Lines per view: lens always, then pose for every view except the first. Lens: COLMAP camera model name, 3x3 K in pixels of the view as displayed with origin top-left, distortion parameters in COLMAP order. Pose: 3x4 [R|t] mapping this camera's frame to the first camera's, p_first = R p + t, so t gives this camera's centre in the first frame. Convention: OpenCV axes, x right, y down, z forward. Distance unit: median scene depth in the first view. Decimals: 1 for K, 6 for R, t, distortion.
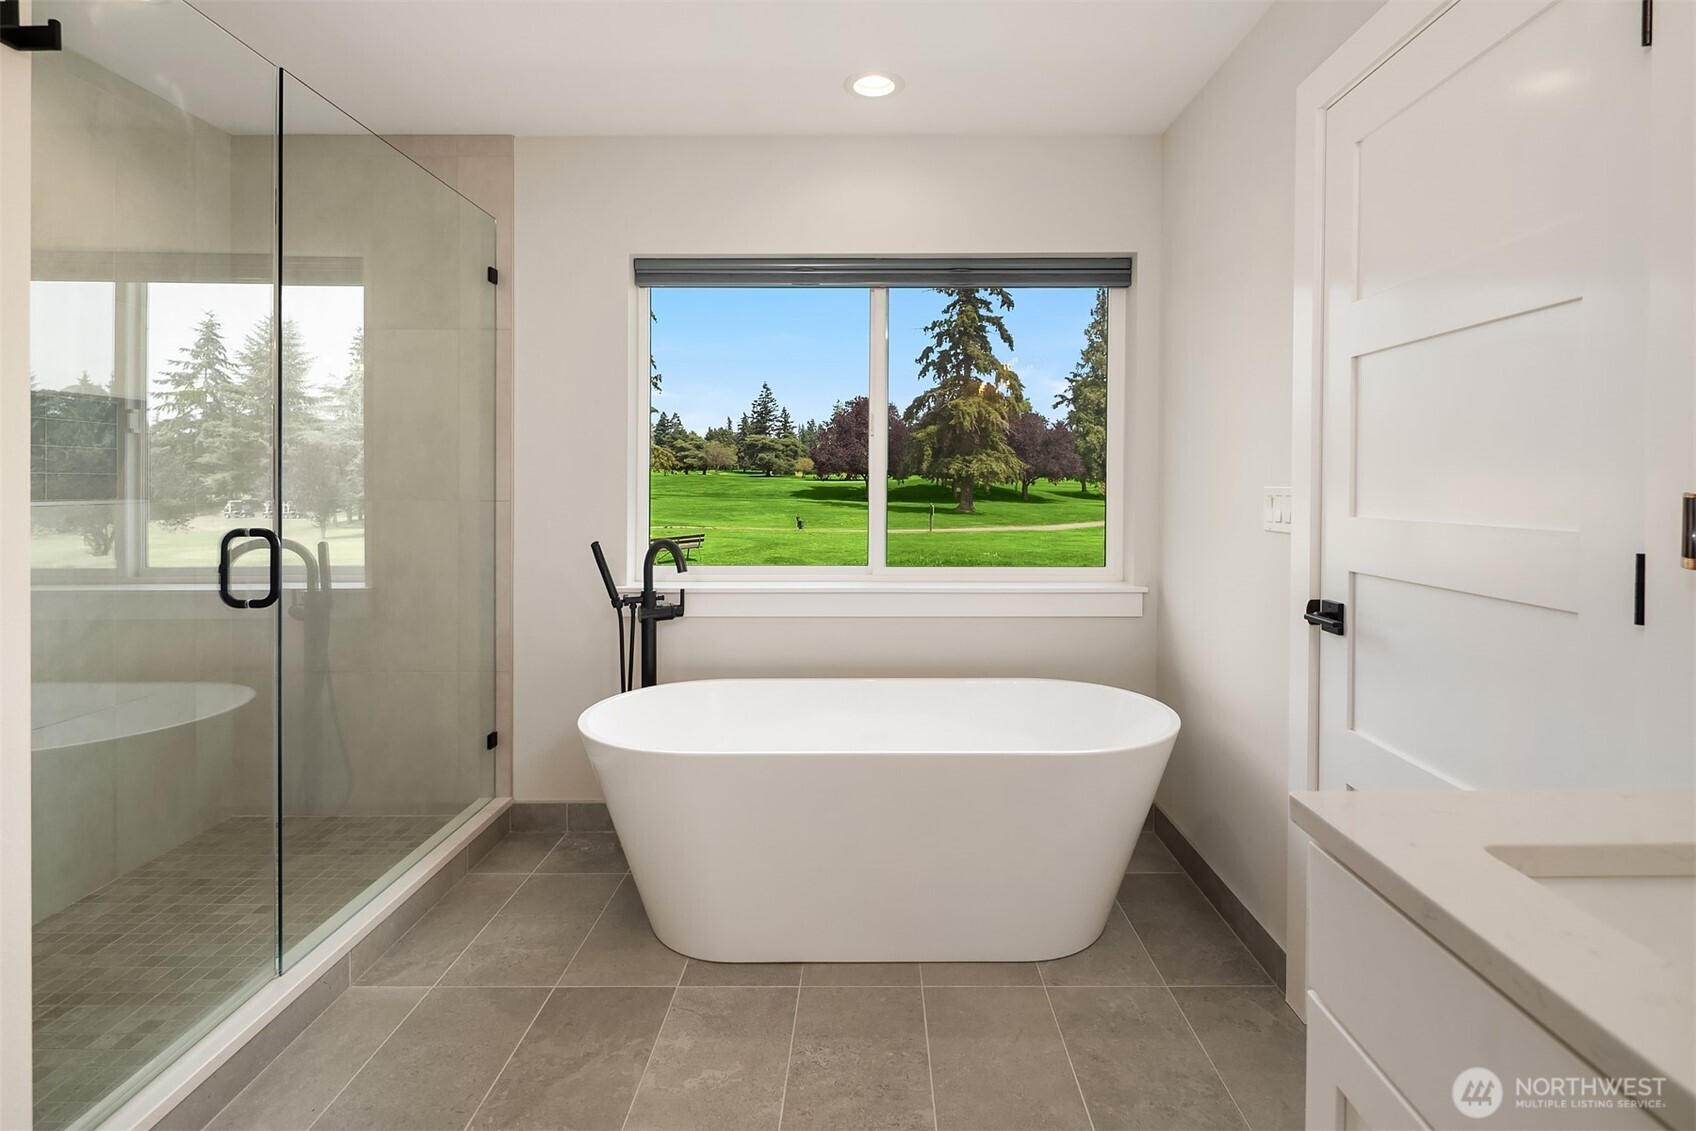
lens RADIAL K [[844.4, 0, 855.6], [0, 844.4, 556.3], [0, 0, 1]] dist [0.001931, -0.000430]
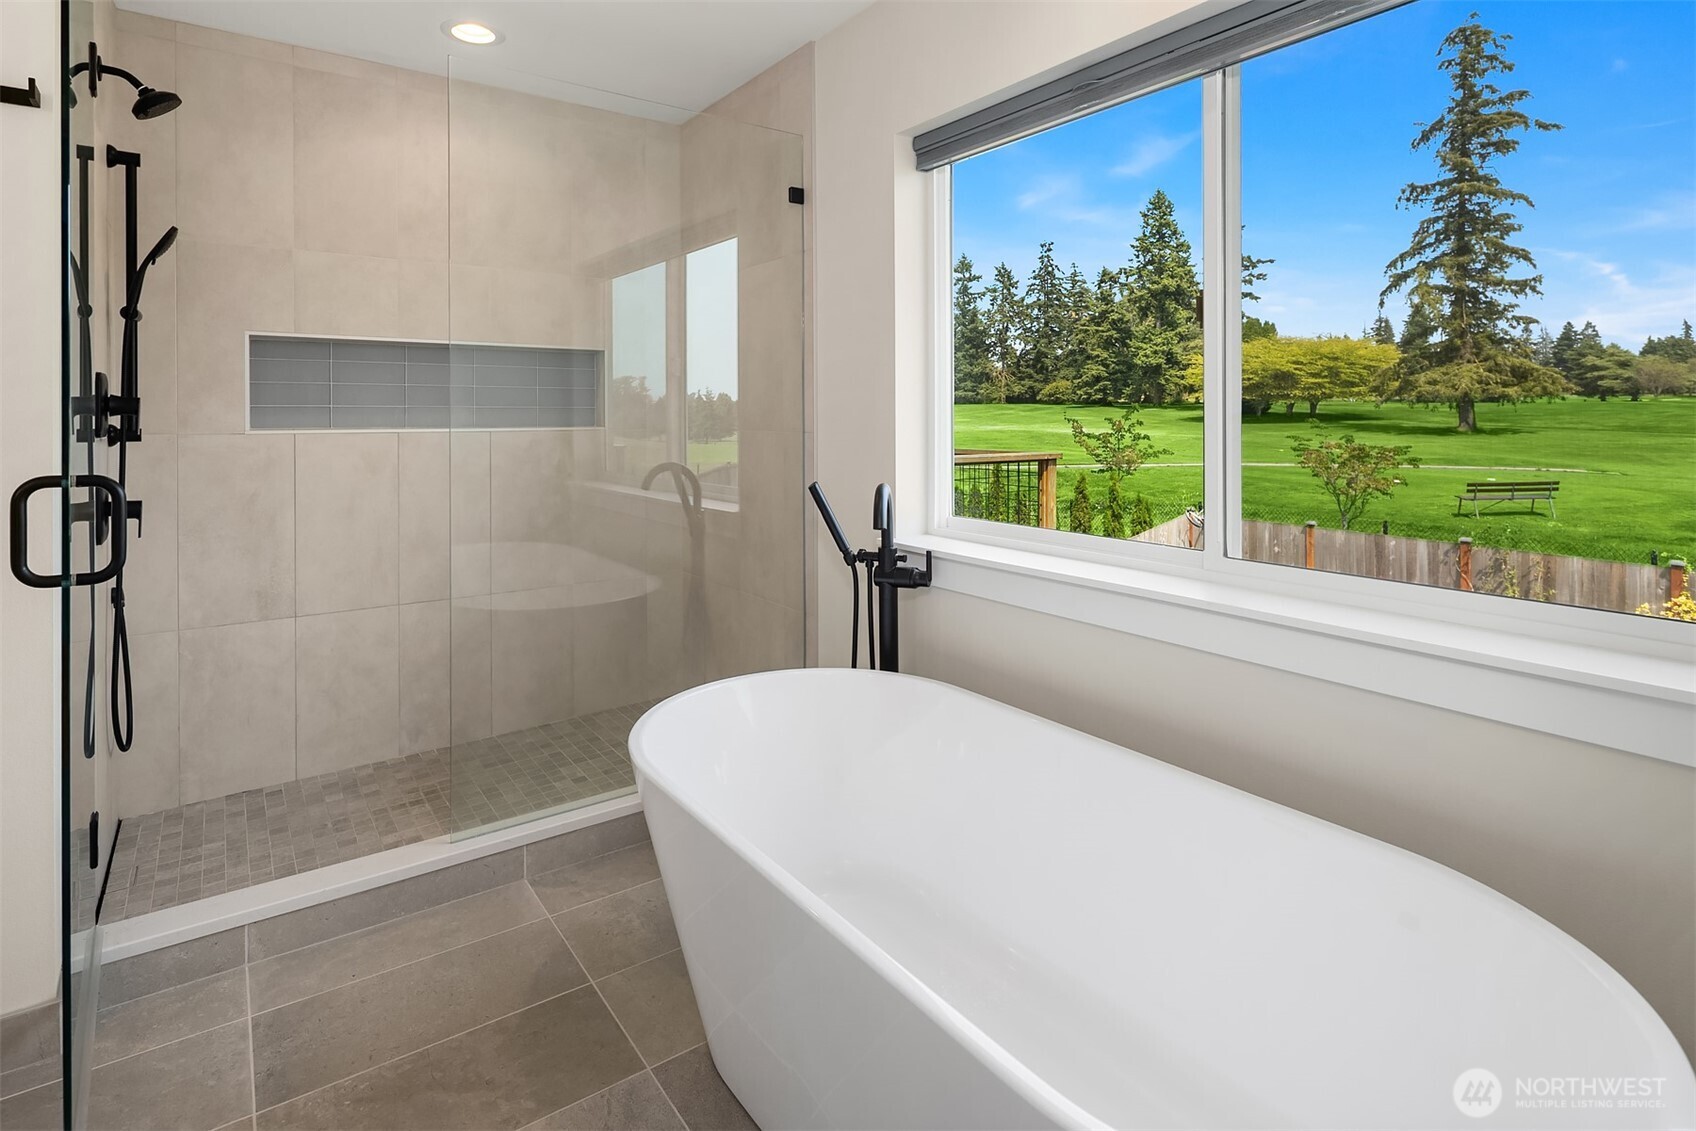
lens RADIAL K [[844.4, 0, 853.8], [0, 844.4, 448.0], [0, 0, 1]] dist [0.001931, -0.000430]
pose [[0.596810, 0.031207, -0.801776, 0.368801], [-0.067352, 0.997665, -0.011303, -0.041477], [0.799551, 0.060747, 0.597518, 0.486763]]
